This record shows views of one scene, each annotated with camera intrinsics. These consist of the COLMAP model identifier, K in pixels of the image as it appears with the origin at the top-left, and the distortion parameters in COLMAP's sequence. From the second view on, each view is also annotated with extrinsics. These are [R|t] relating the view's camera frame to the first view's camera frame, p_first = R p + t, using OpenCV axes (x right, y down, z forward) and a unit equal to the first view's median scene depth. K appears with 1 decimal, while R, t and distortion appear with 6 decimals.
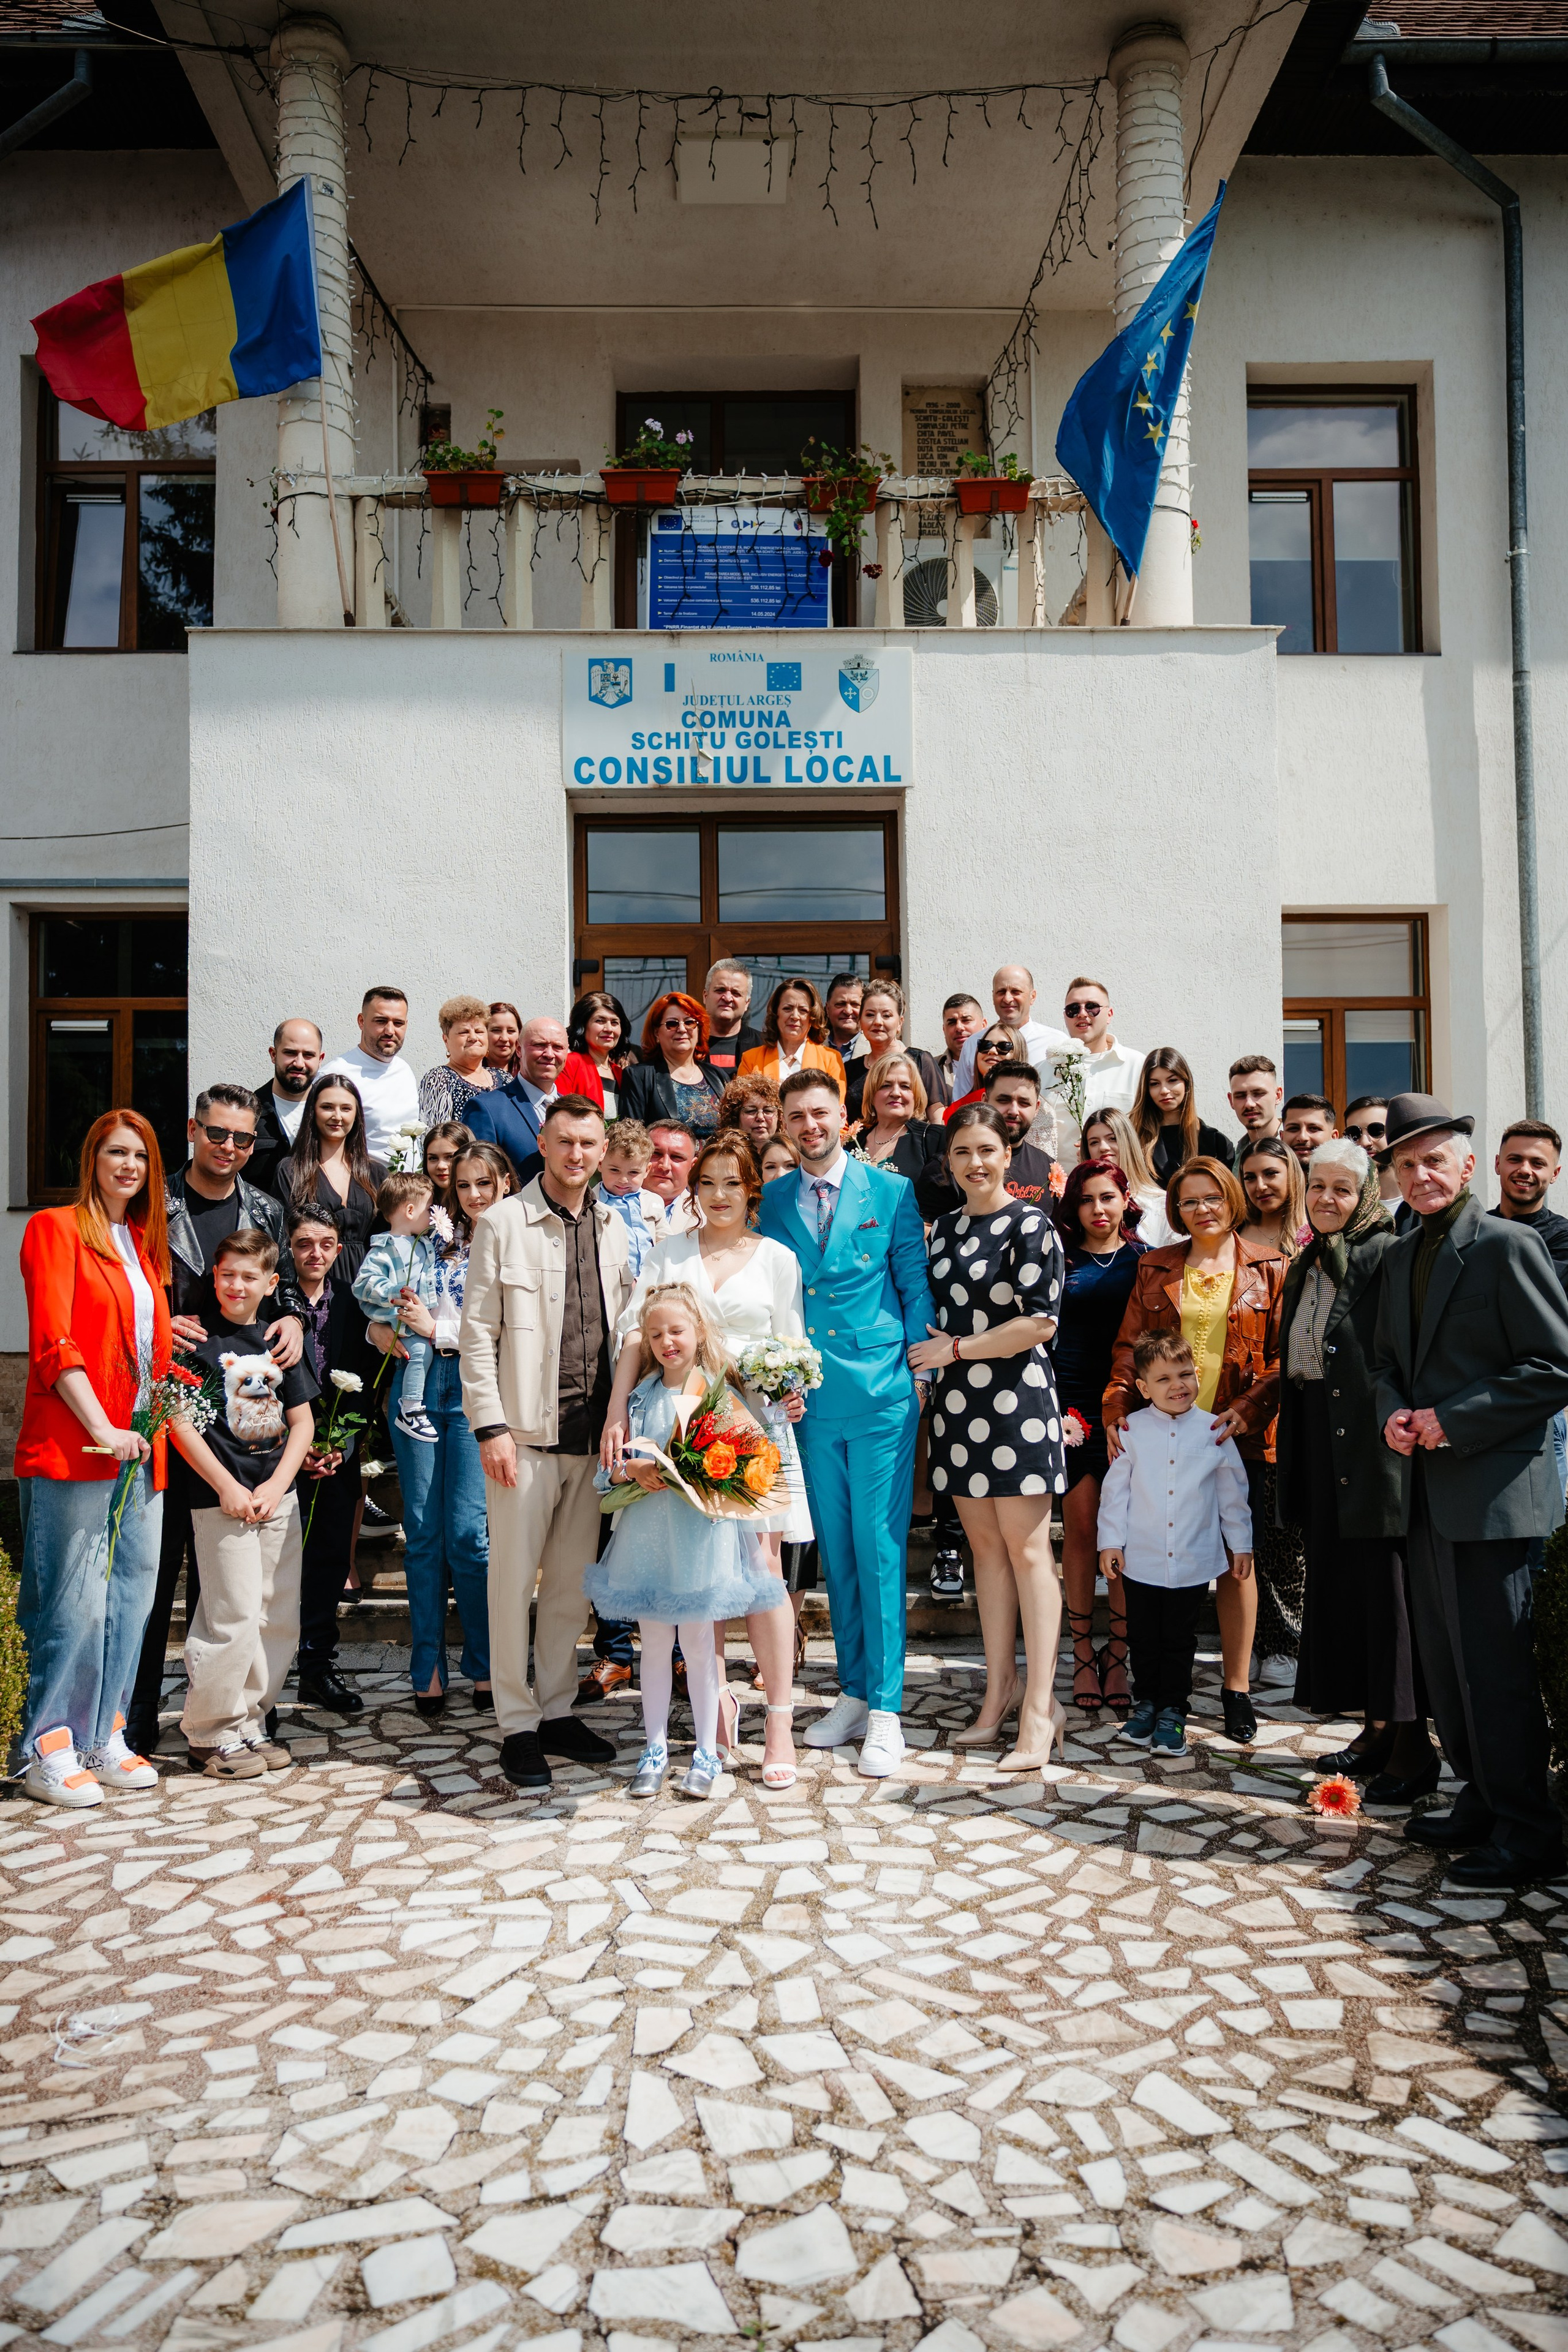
lens RADIAL K [[1863.2, 0, 769.1], [0, 1863.2, 1160.3], [0, 0, 1]] dist [0.013872, -0.001921]
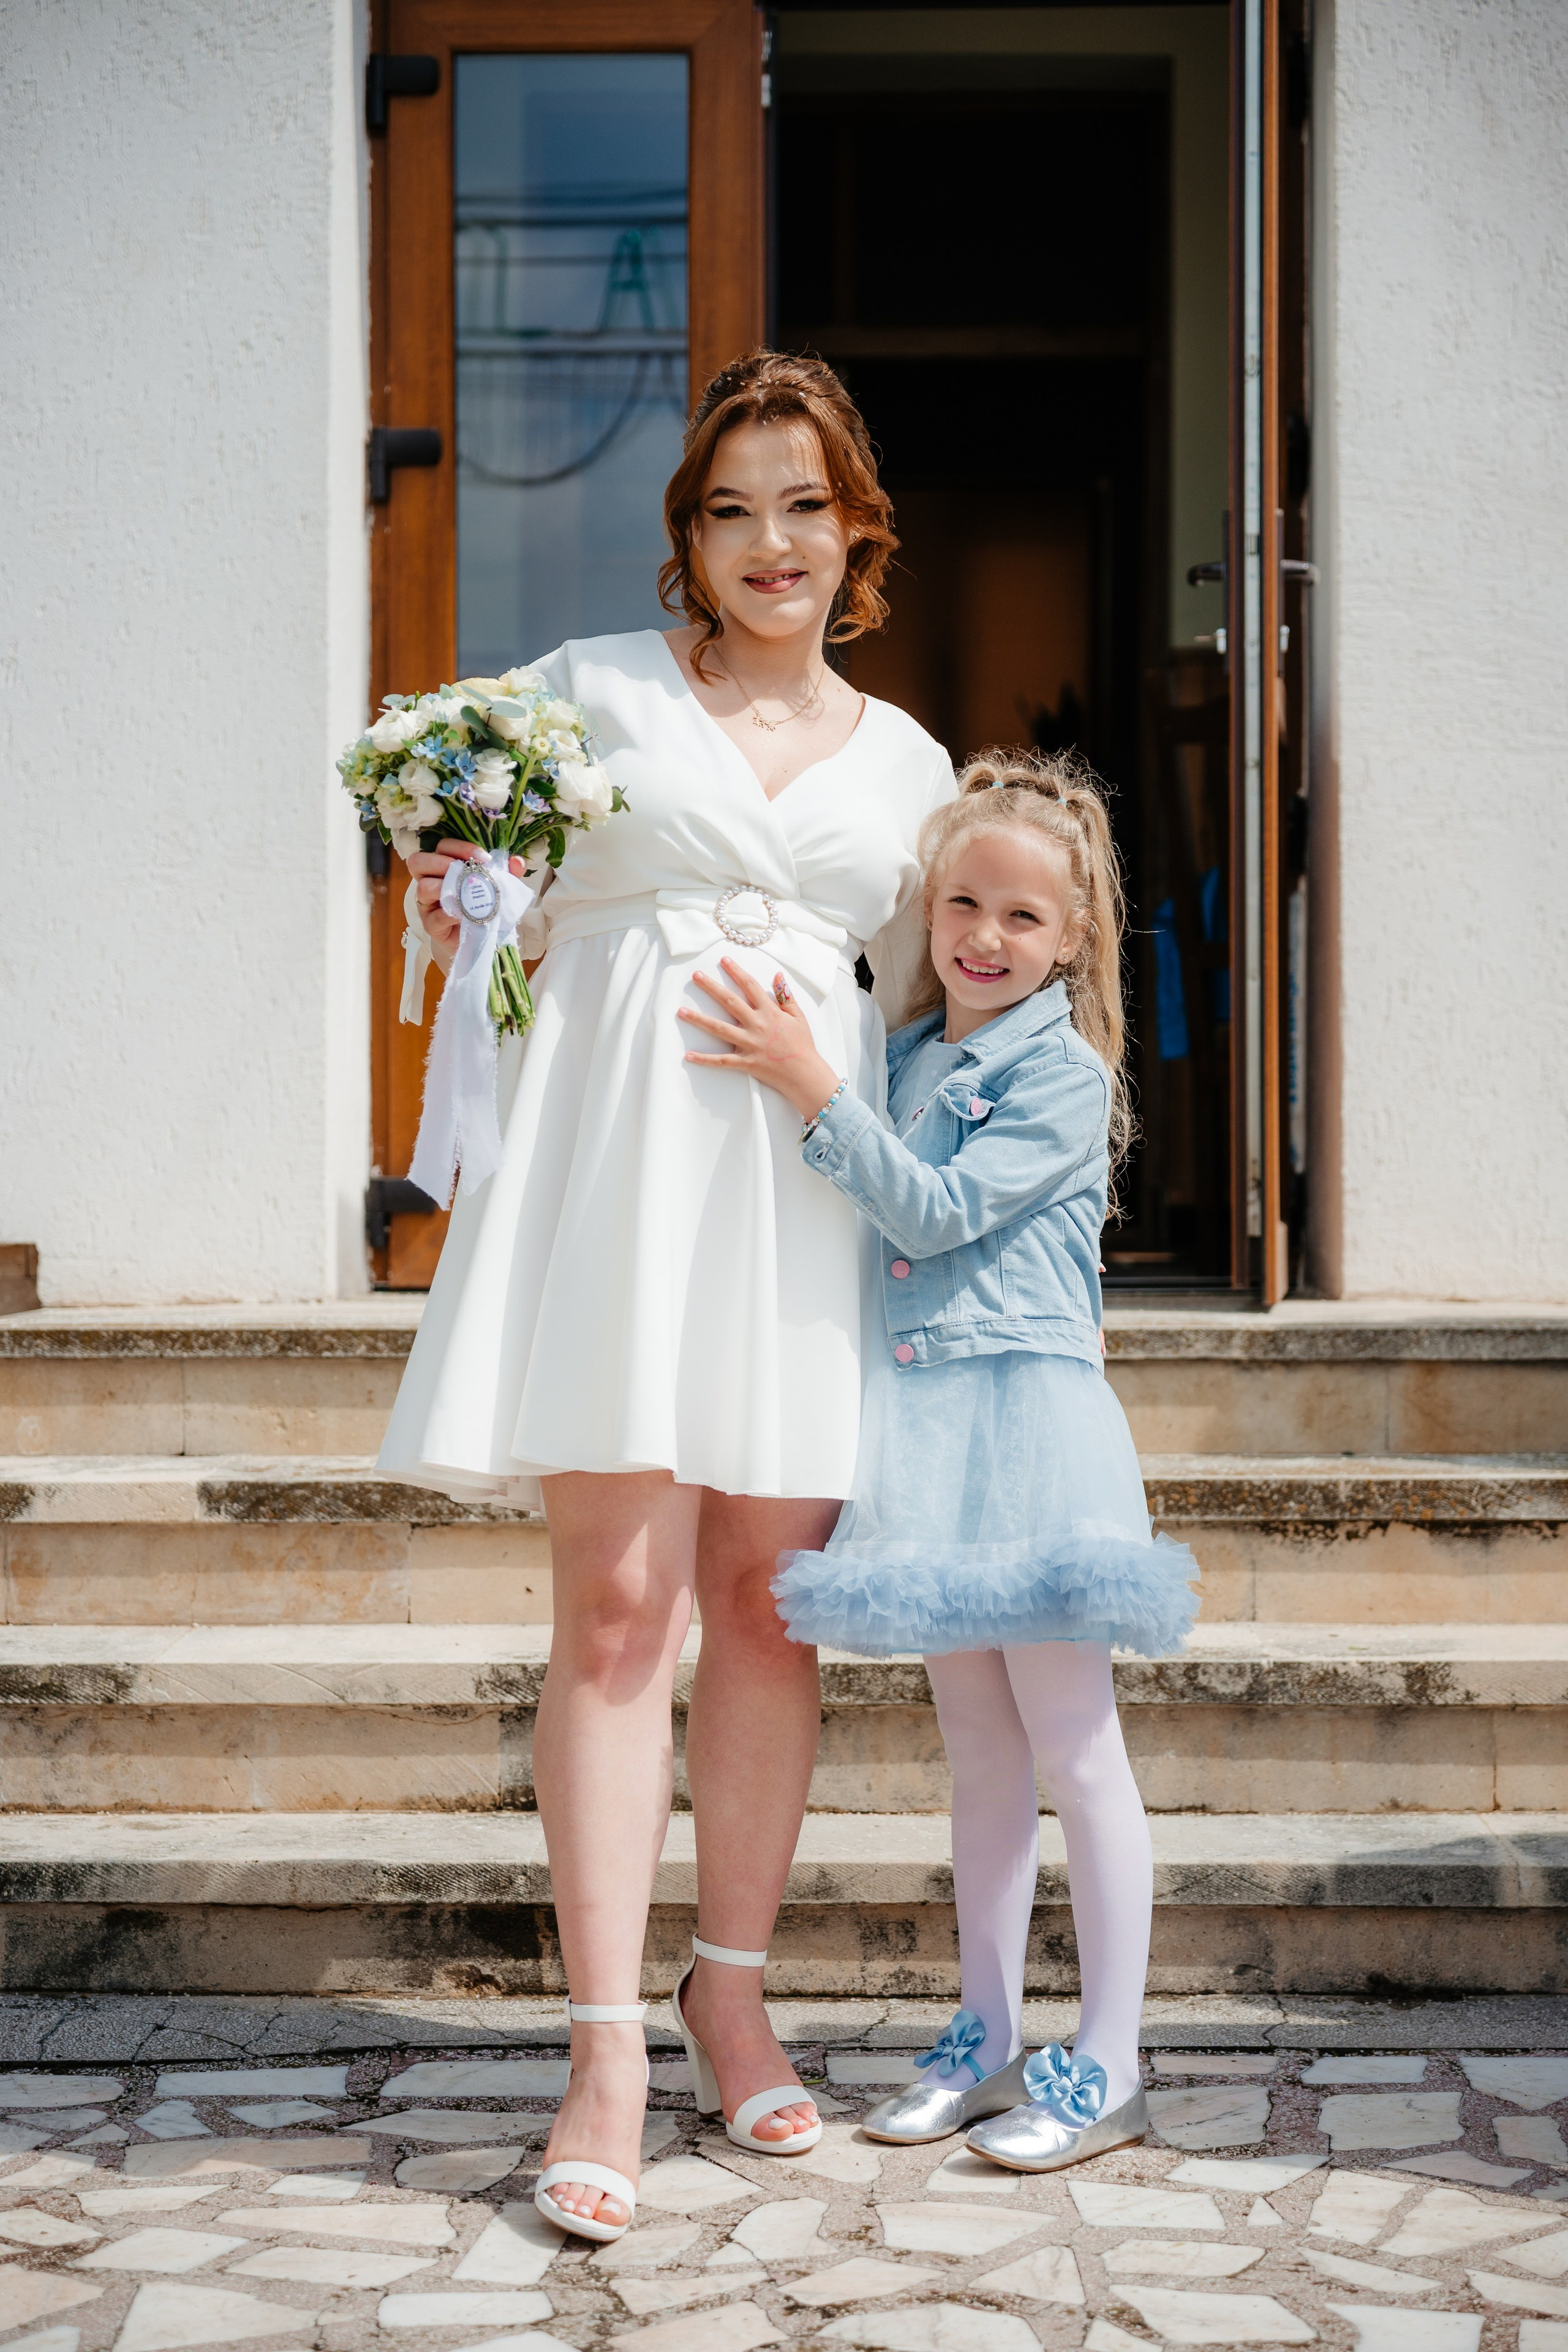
lens RADIAL K [[3996.4, 0, 777.6], [0, 3996.4, 1154.9], [0, 0, 1]] dist [0.016391, 0.000000]
pose [[0.999285, 0.009663, -0.036548, 0.001702], [-0.007859, 0.998759, 0.049186, 0.063169], [0.036978, -0.048864, 0.998121, 0.253623]]
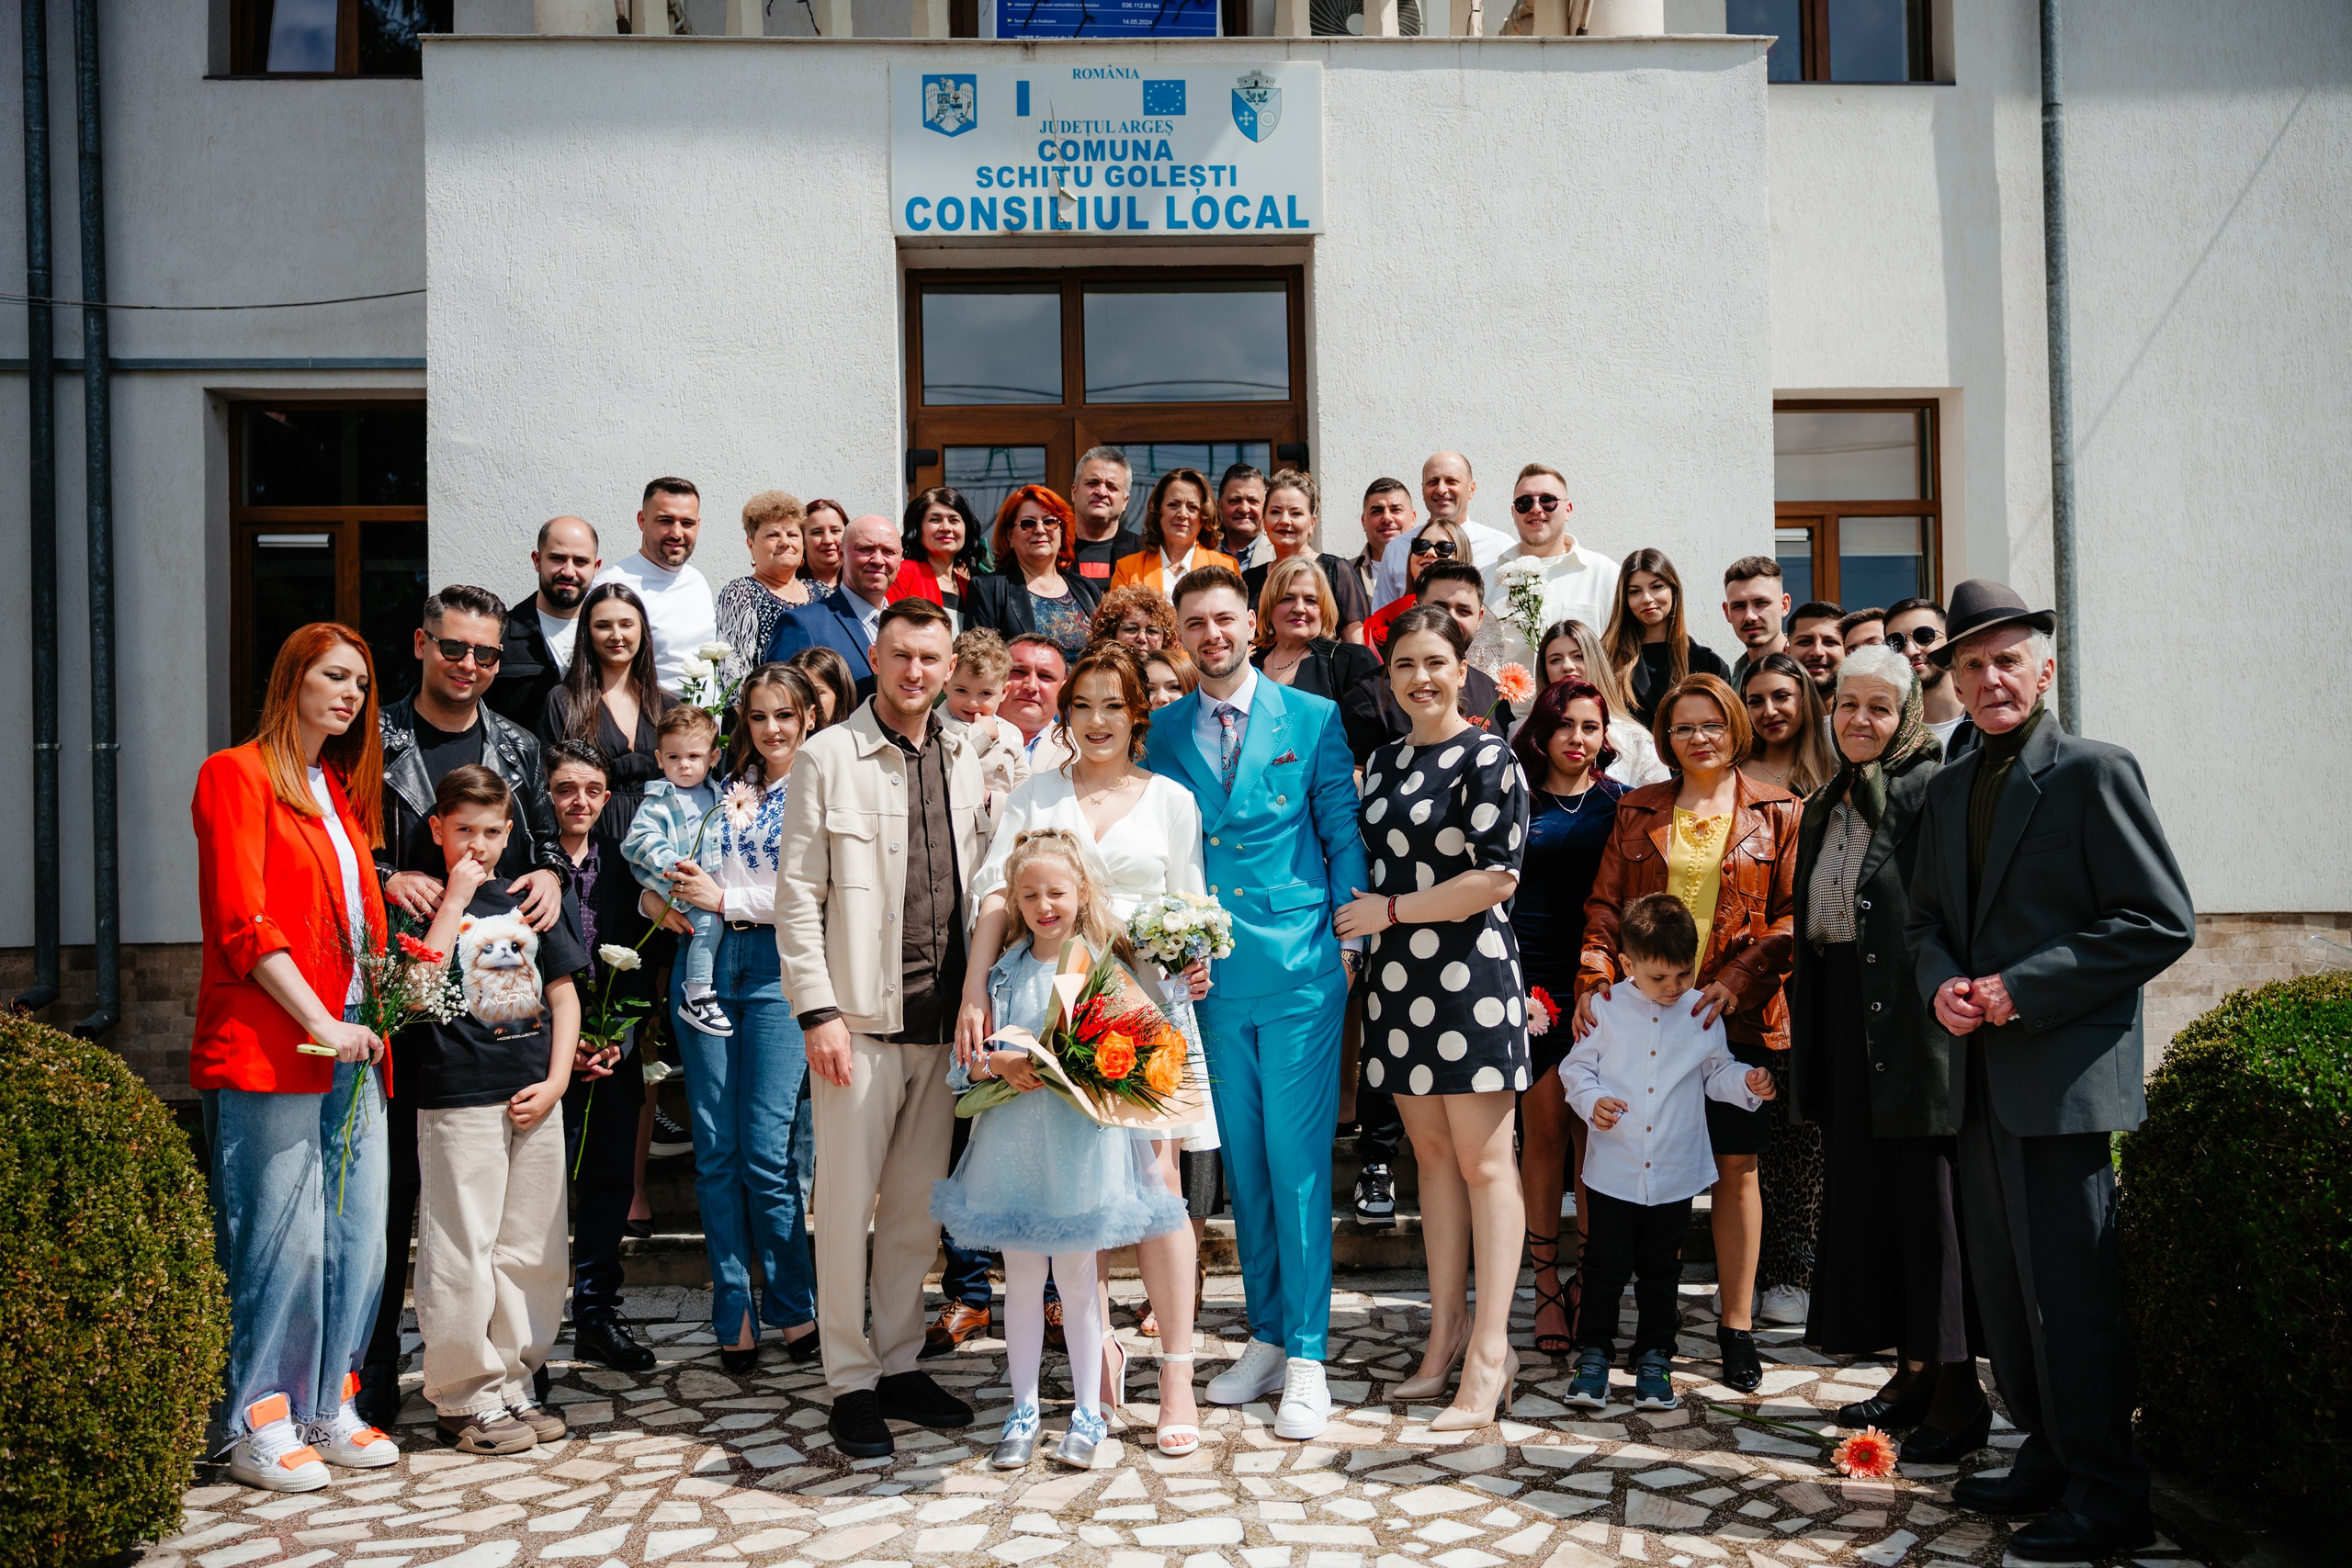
lens RADIAL K [[2218.8, 0, 1194.1], [0, 2218.8, 767.4], [0, 0, 1]] dist [0.016972, 0.000000]
pose [[0.999595, -0.006054, 0.027814, -0.007683], [0.005449, 0.999748, 0.021785, 0.010934], [-0.027939, -0.021625, 0.999376, 0.027626]]
